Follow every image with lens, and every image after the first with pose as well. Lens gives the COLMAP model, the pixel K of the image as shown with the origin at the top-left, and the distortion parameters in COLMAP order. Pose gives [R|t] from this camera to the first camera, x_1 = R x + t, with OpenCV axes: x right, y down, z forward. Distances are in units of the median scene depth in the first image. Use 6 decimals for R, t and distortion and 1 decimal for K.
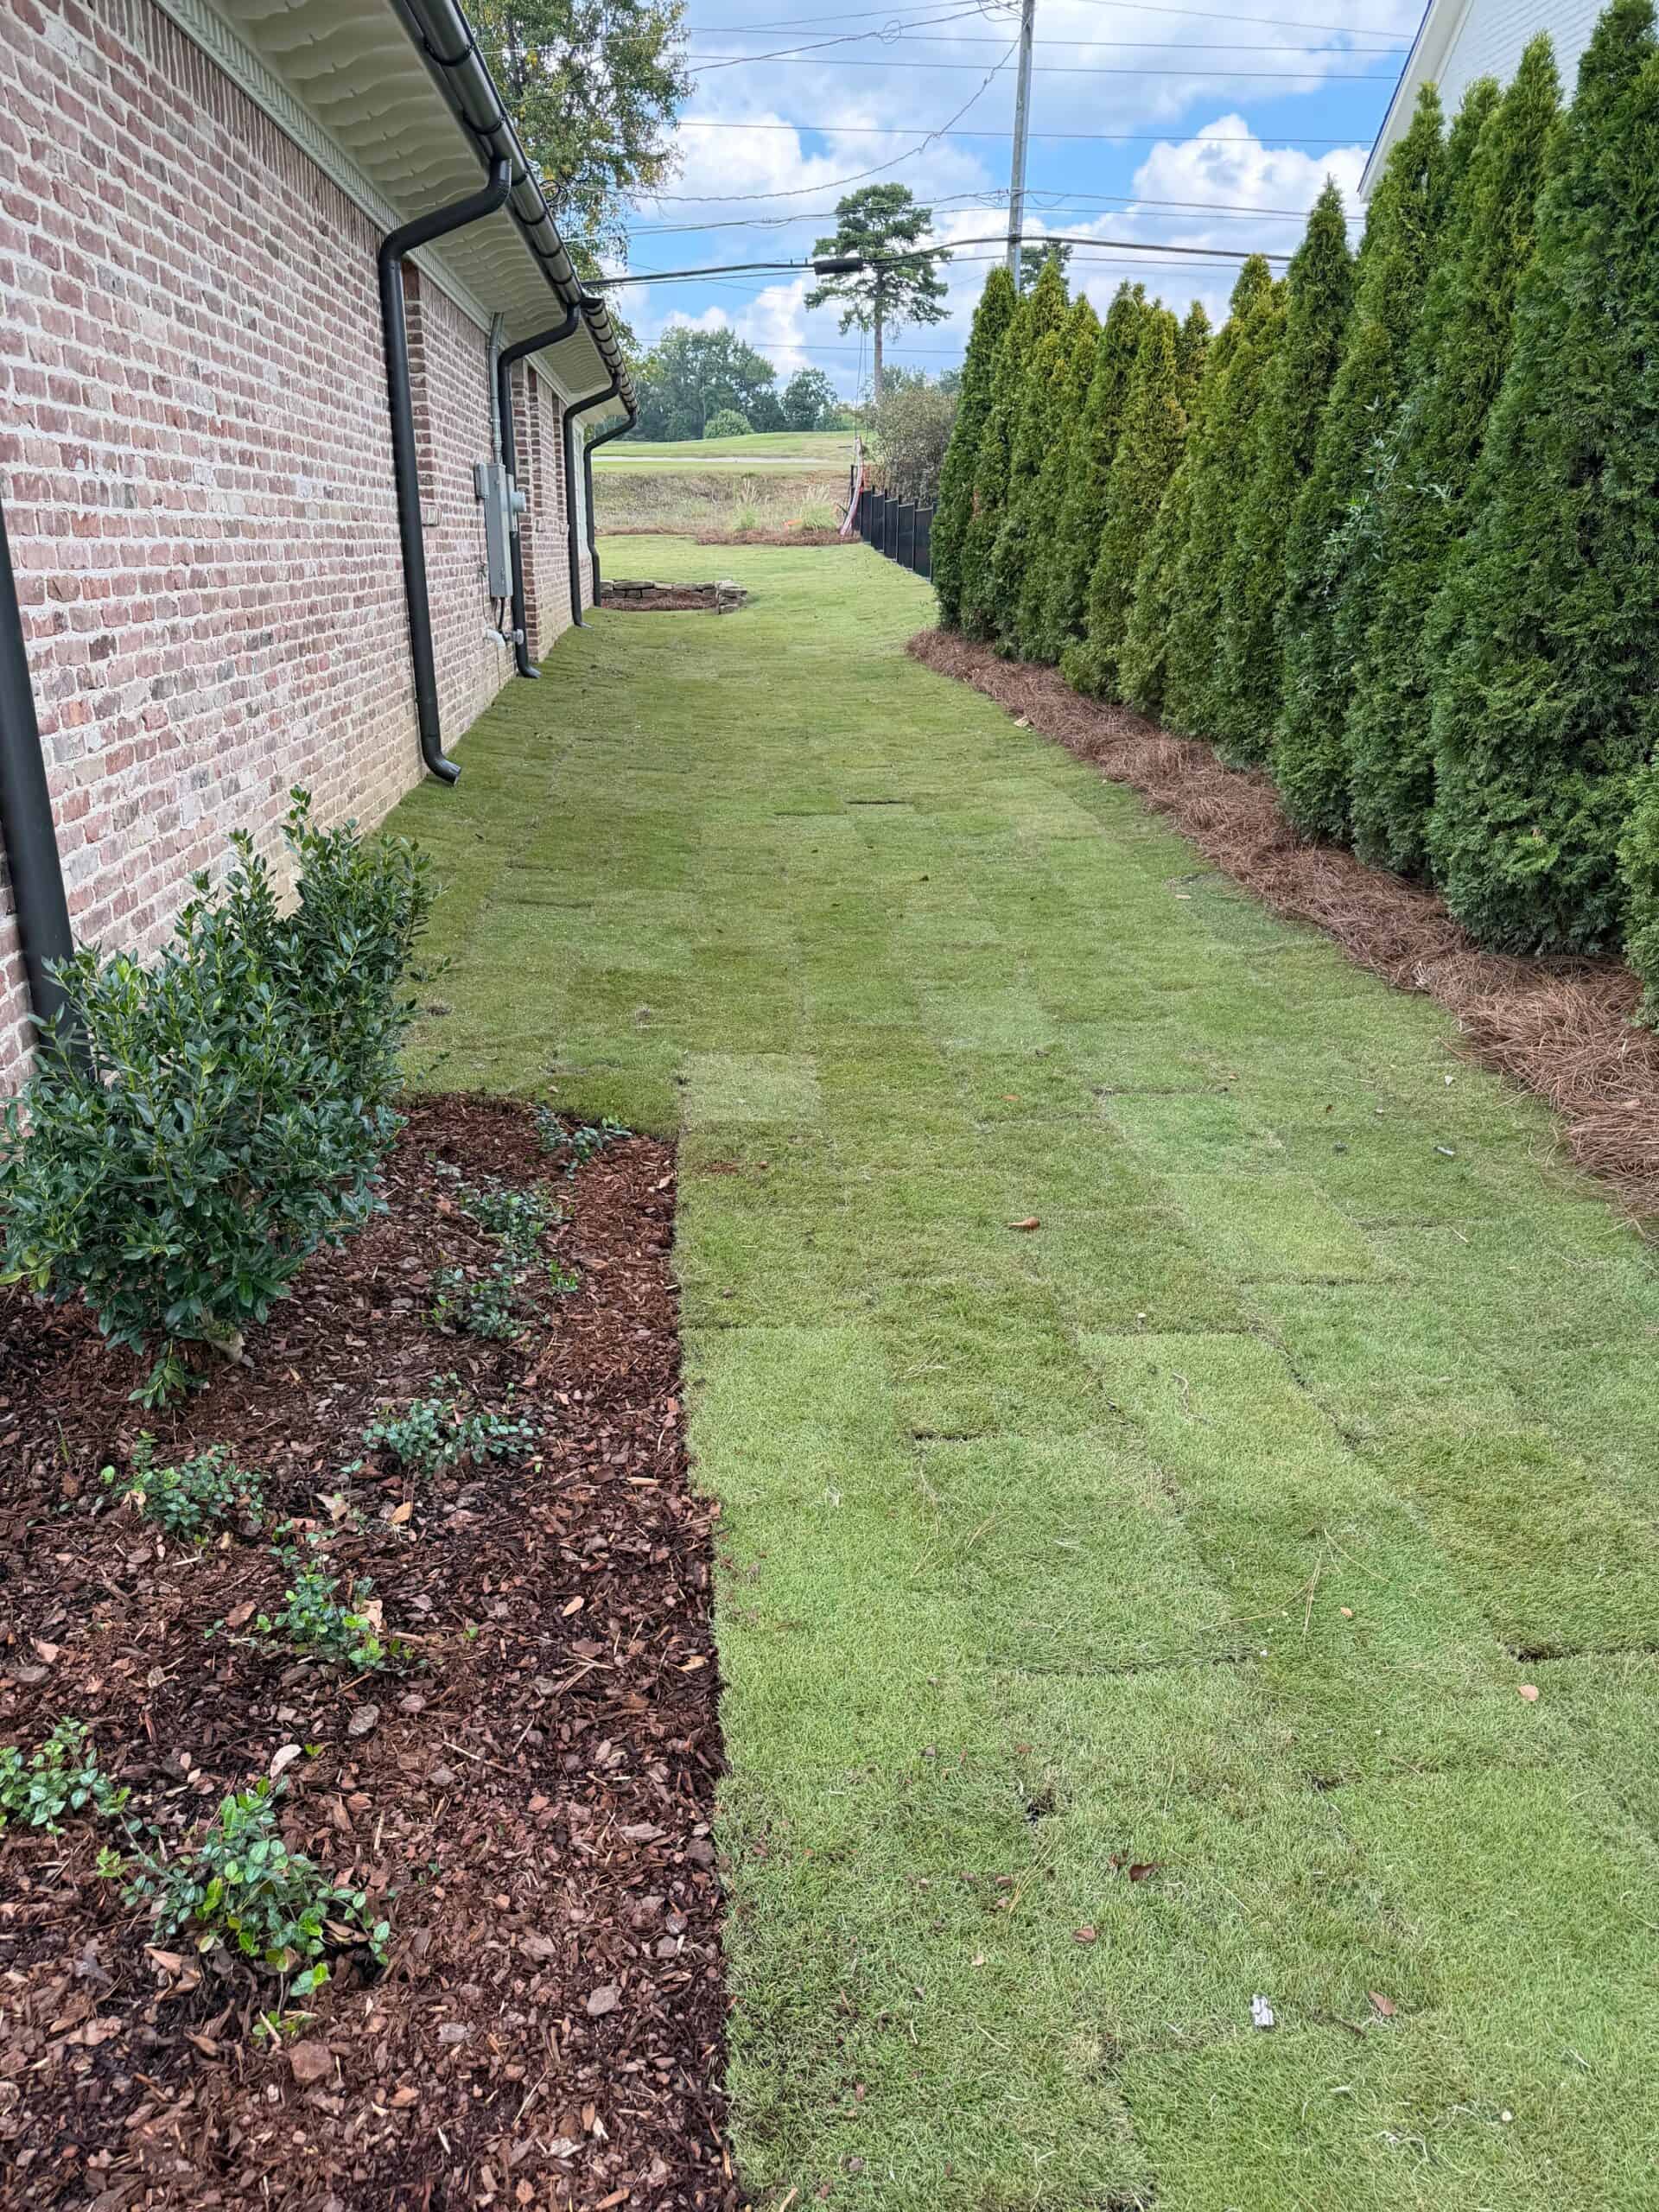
lens RADIAL K [[1599.6, 0, 840.2], [0, 1599.6, 1115.7], [0, 0, 1]] dist [0.013281, -0.015135]
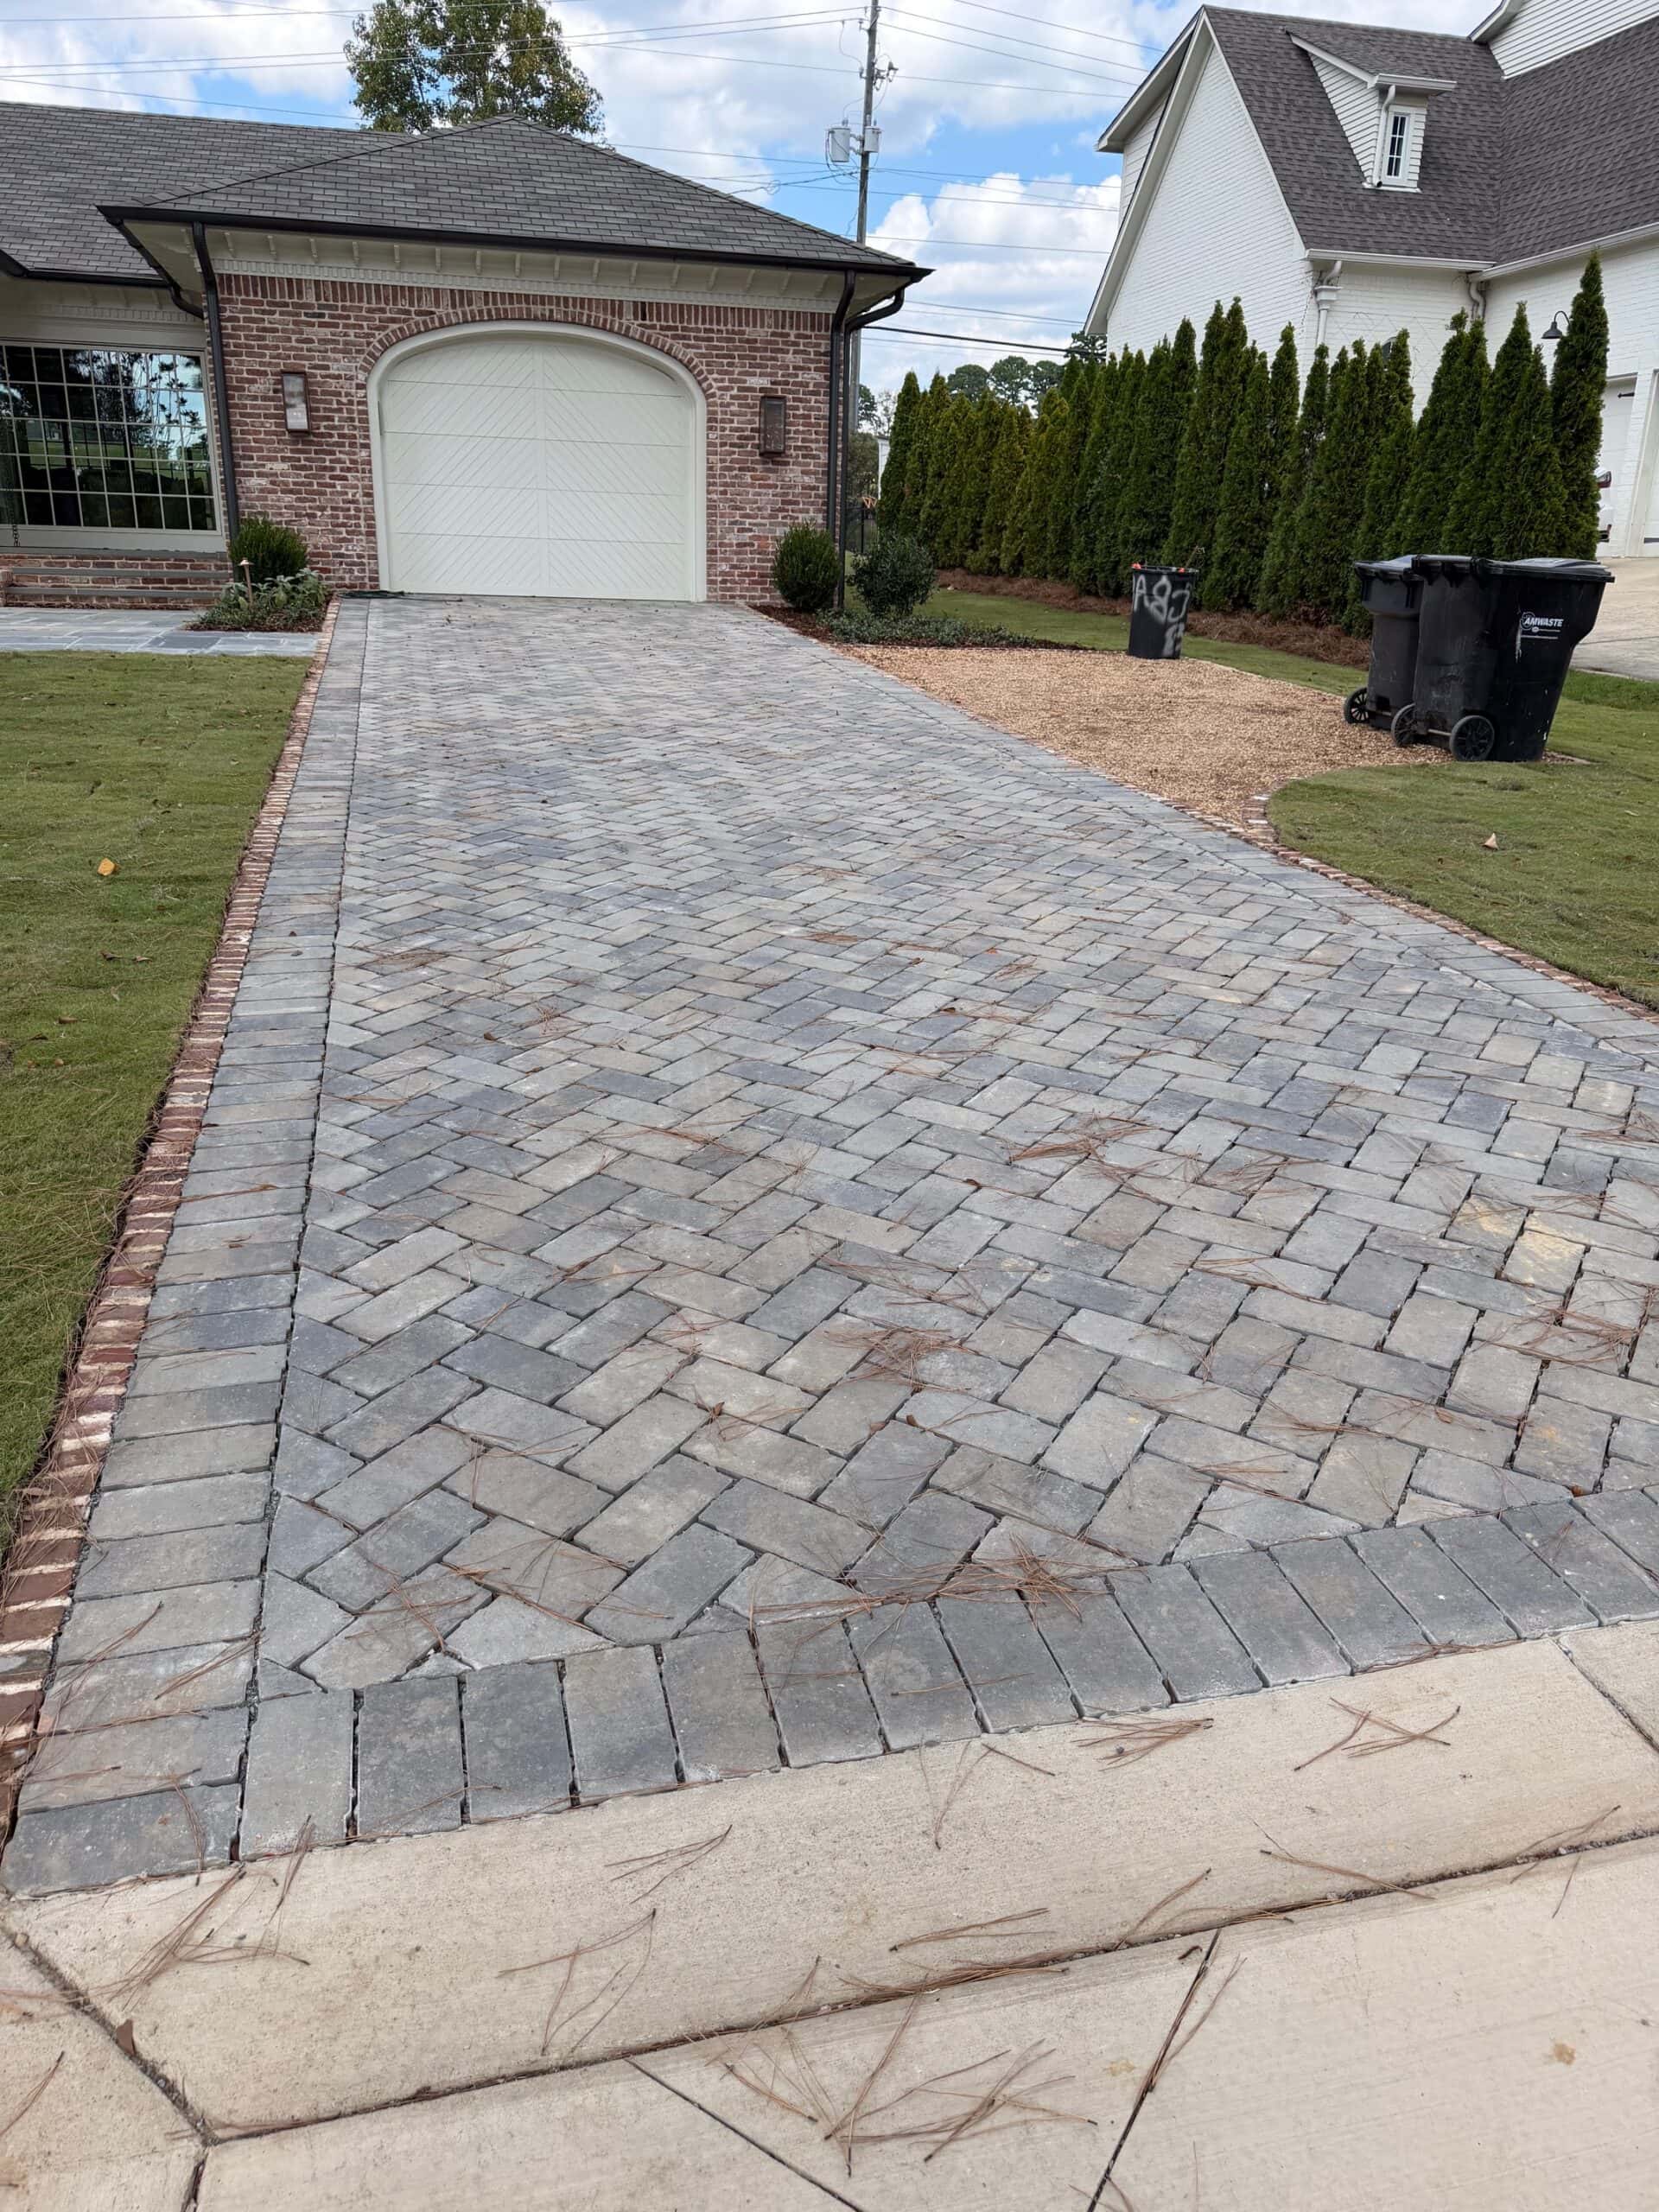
lens RADIAL K [[1599.6, 0, 840.2], [0, 1599.6, 1115.7], [0, 0, 1]] dist [0.013281, -0.015135]
pose [[0.988960, -0.032027, 0.144680, -0.444886], [0.034047, 0.999354, -0.011507, 0.586098], [-0.144218, 0.016305, 0.989412, -1.344942]]
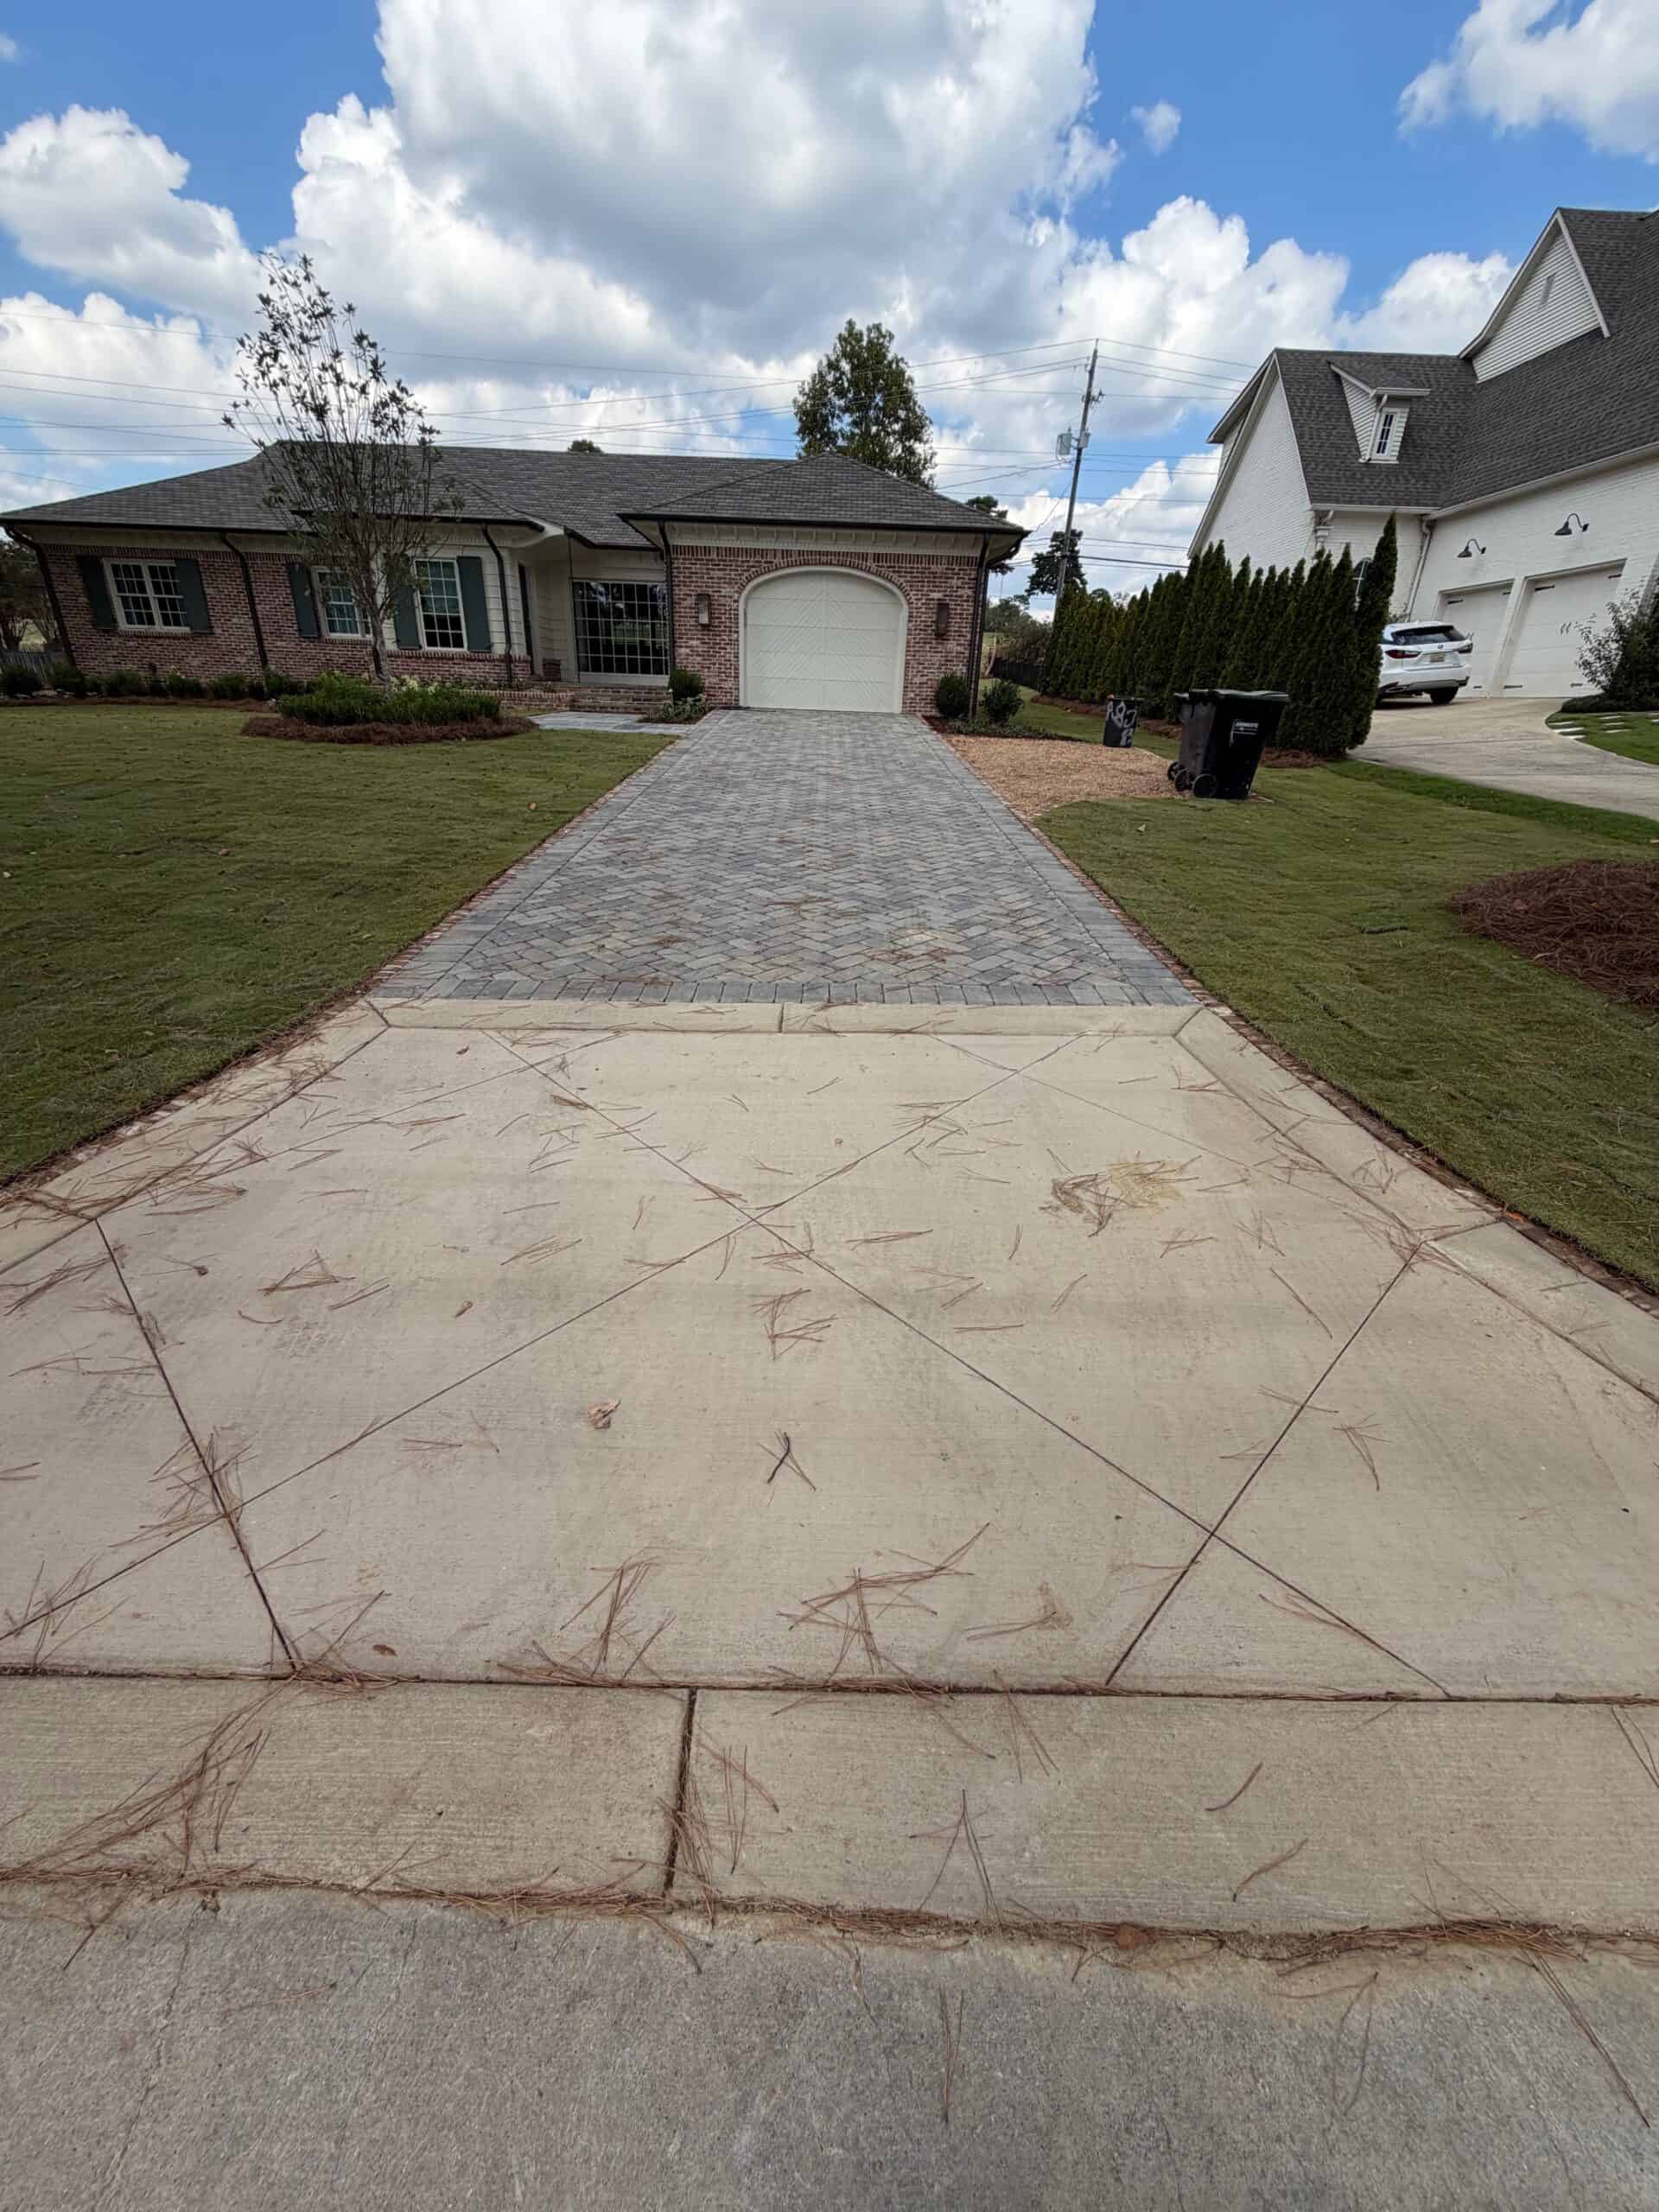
lens RADIAL K [[888.1, 0, 829.5], [0, 888.1, 1106.0], [0, 0, 1]] dist [-0.000219, 0.000117]
pose [[0.994321, 0.066874, -0.082791, -0.265109], [-0.059413, 0.994212, 0.089512, 0.664639], [0.088298, -0.084085, 0.992539, -1.549266]]
